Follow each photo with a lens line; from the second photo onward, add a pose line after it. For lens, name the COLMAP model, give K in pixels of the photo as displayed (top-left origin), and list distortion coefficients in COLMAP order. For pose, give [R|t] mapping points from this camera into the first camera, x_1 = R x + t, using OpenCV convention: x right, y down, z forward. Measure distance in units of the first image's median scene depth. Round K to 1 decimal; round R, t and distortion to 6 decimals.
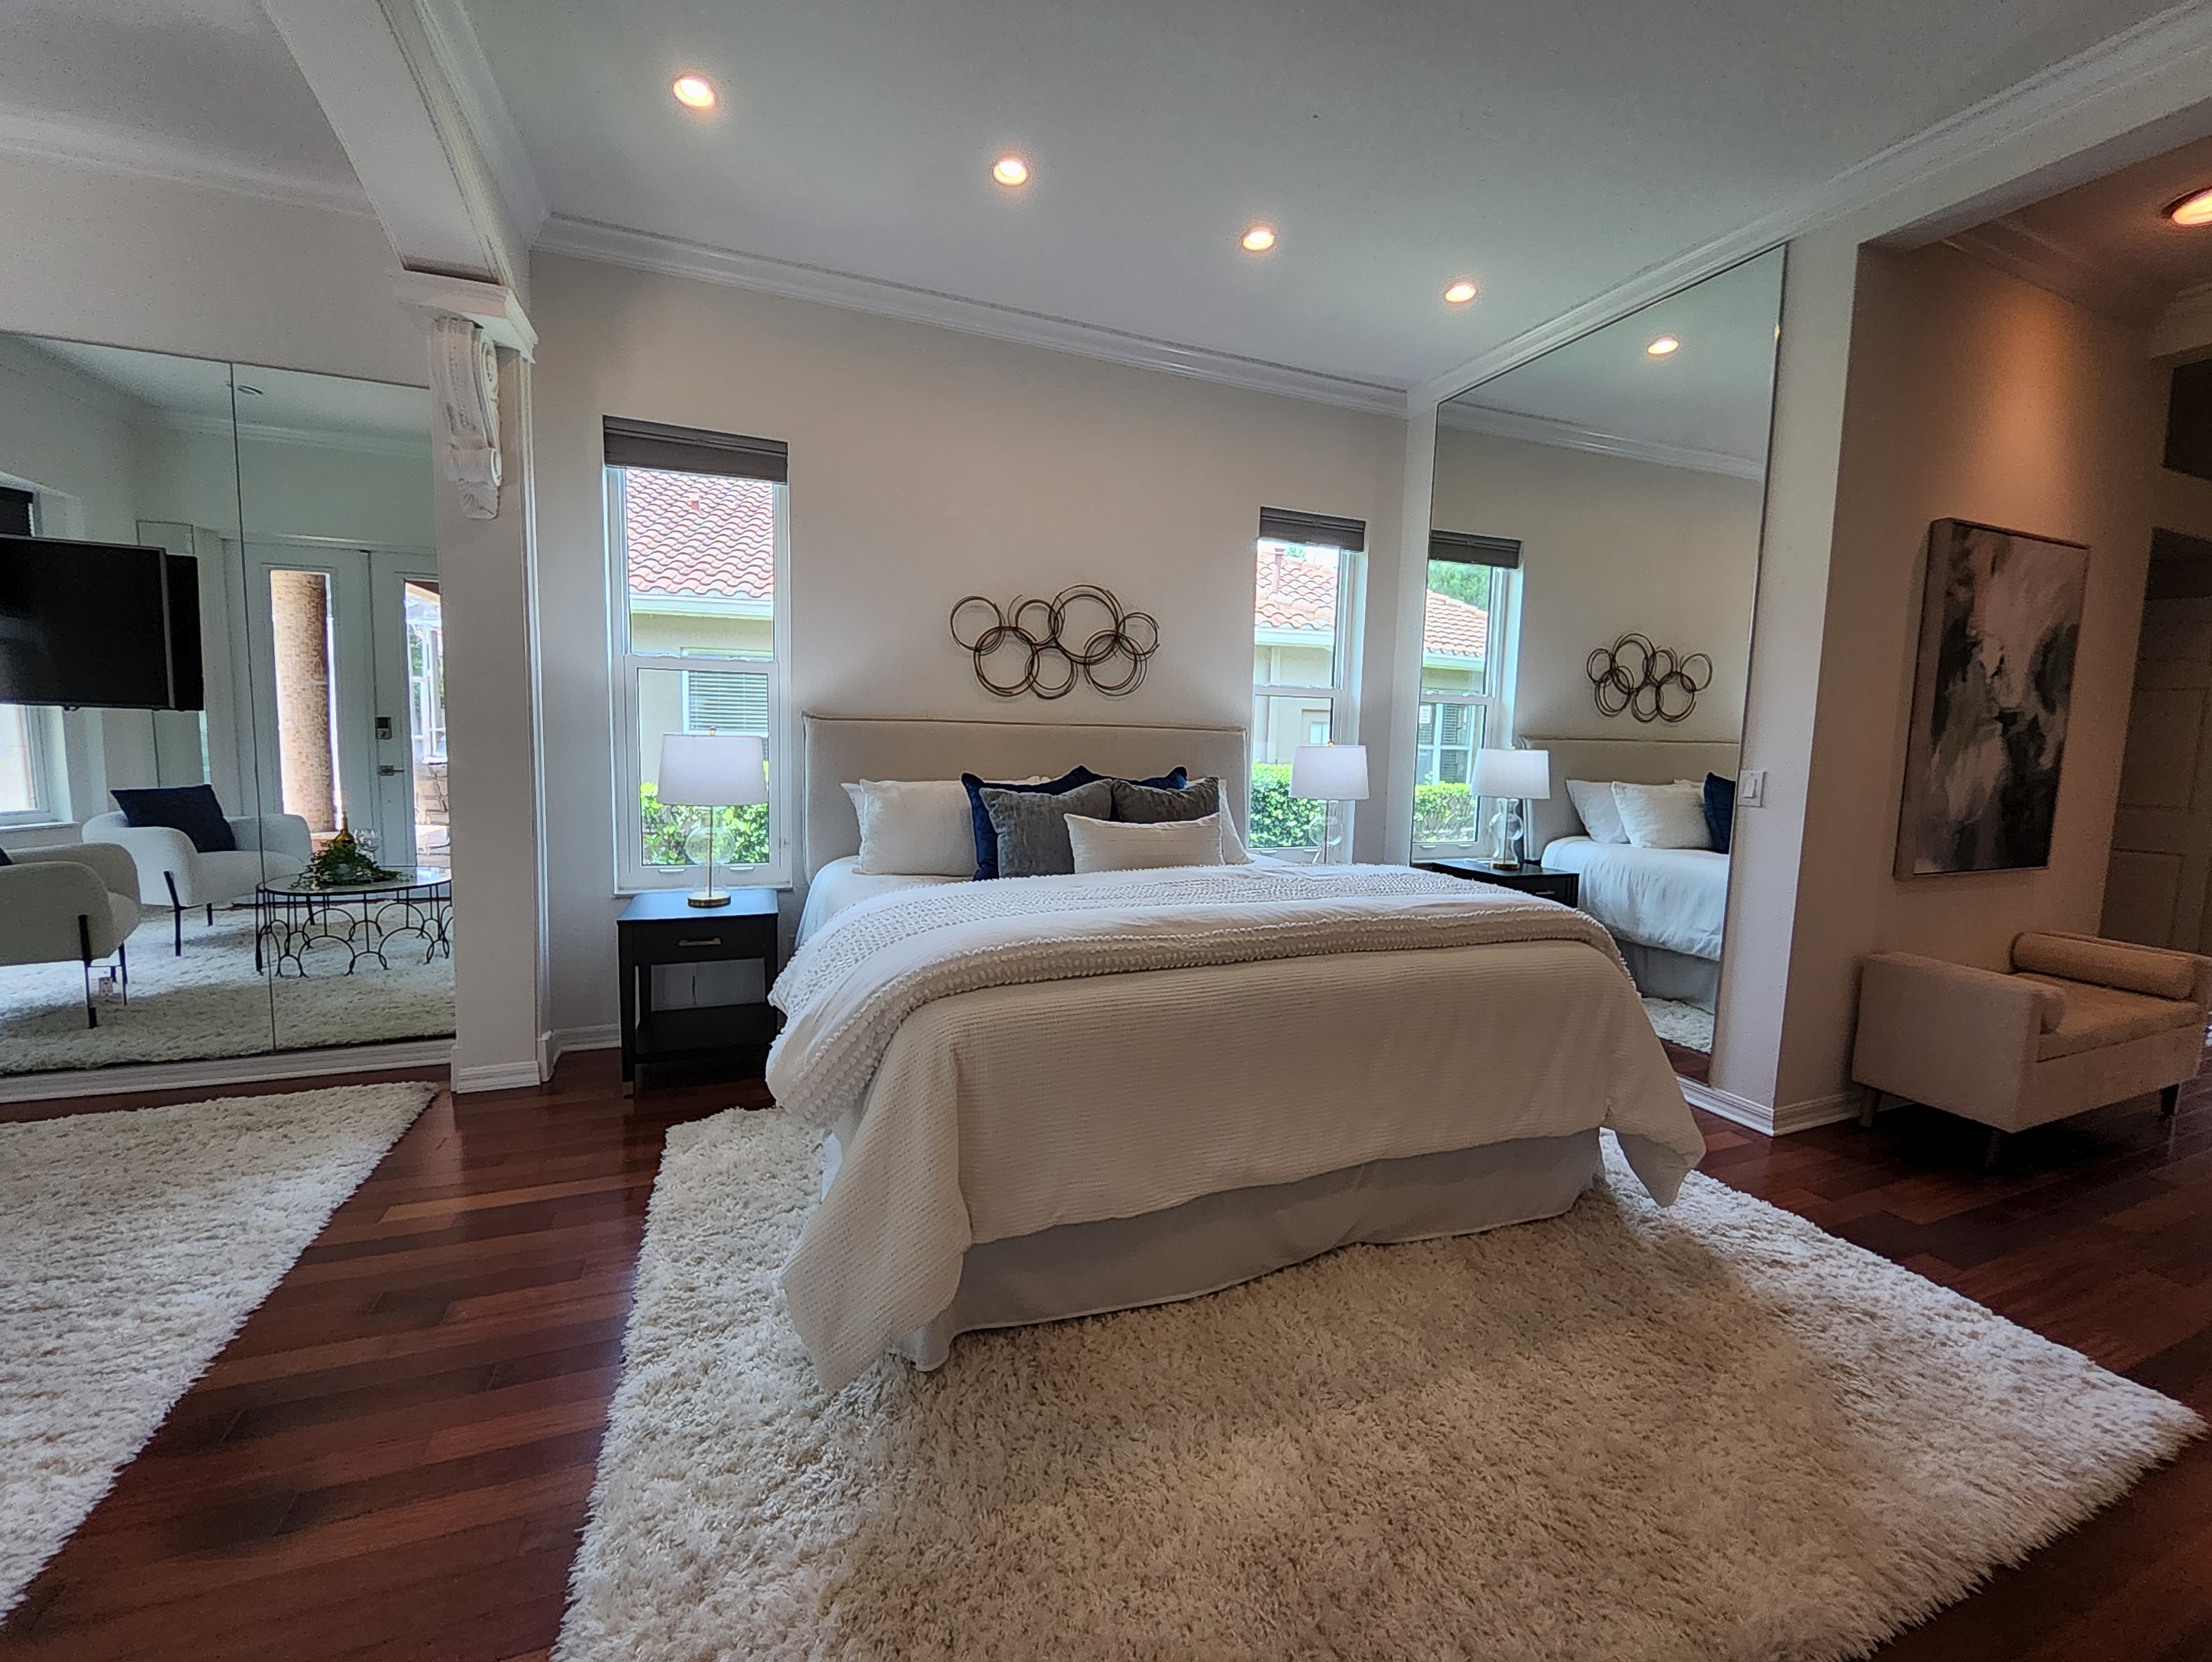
lens RADIAL K [[887.5, 0, 1107.3], [0, 887.5, 833.5], [0, 0, 1]] dist [-0.000772, 0.000502]
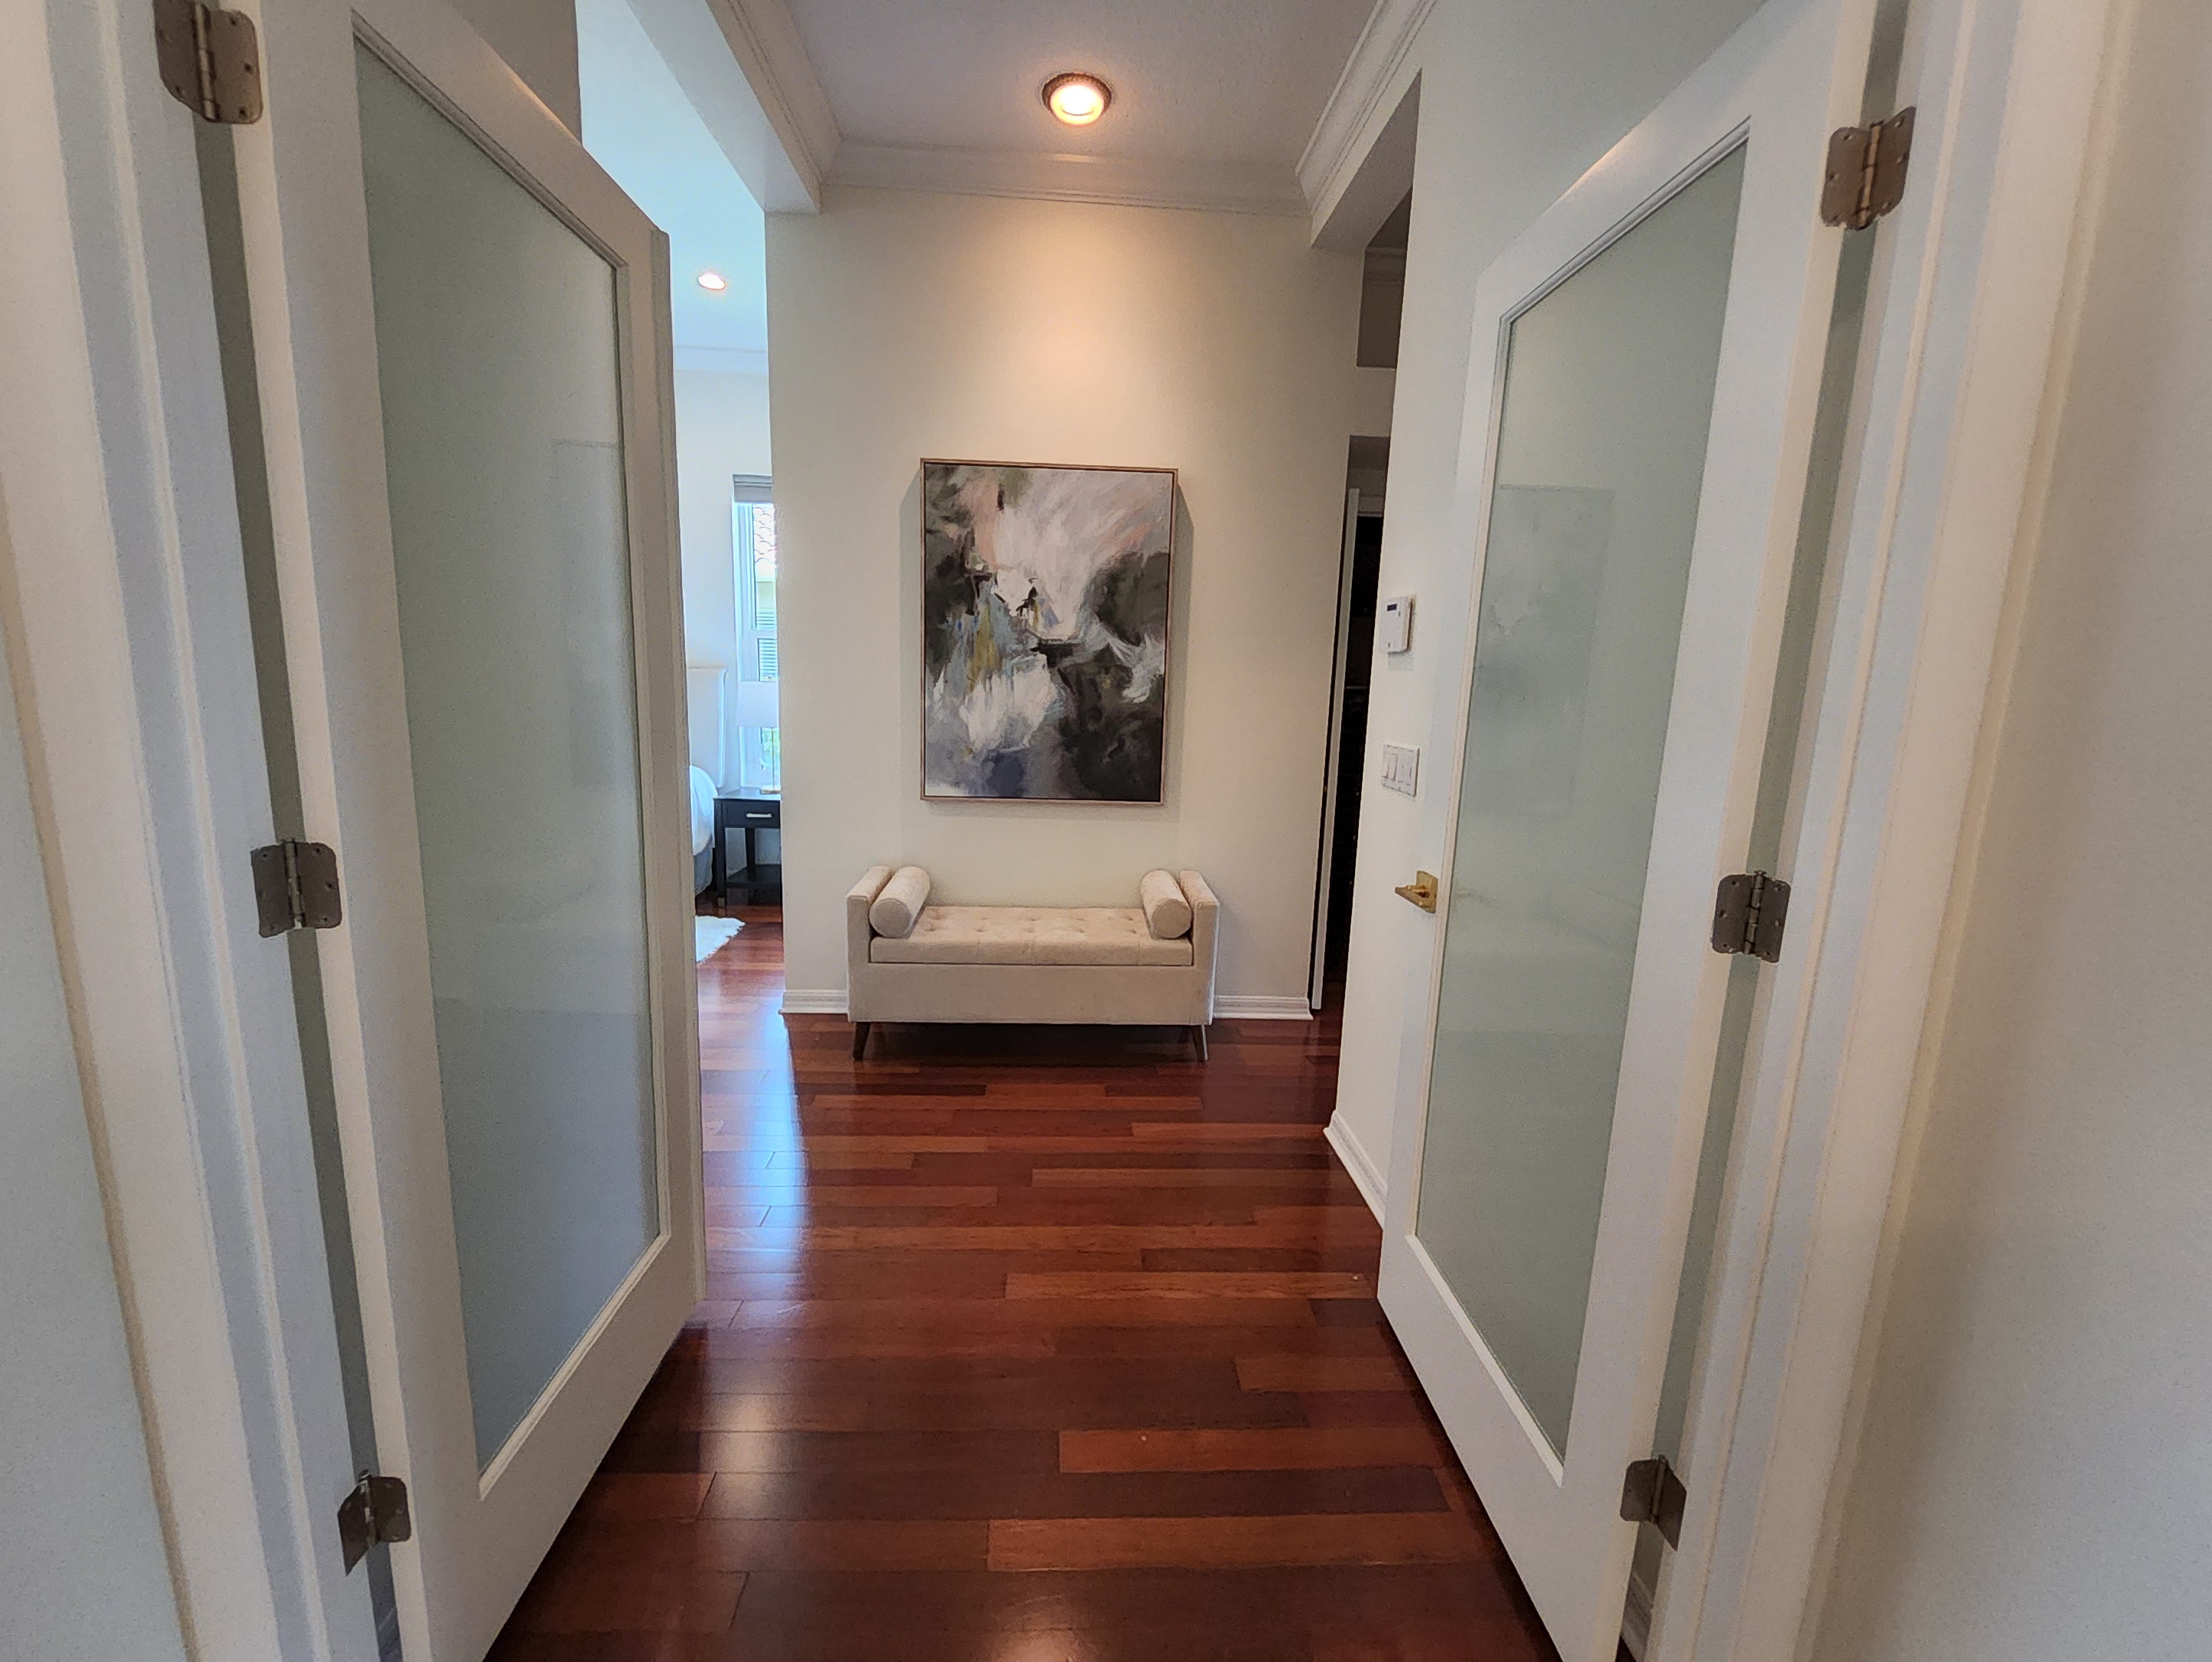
lens RADIAL K [[887.5, 0, 1100.3], [0, 887.5, 819.5], [0, 0, 1]] dist [-0.000772, 0.000502]
pose [[0.934820, 0.061331, -0.349786, 1.452984], [-0.047320, 0.997703, 0.048471, 0.012153], [0.351955, -0.028759, 0.935575, 0.064188]]
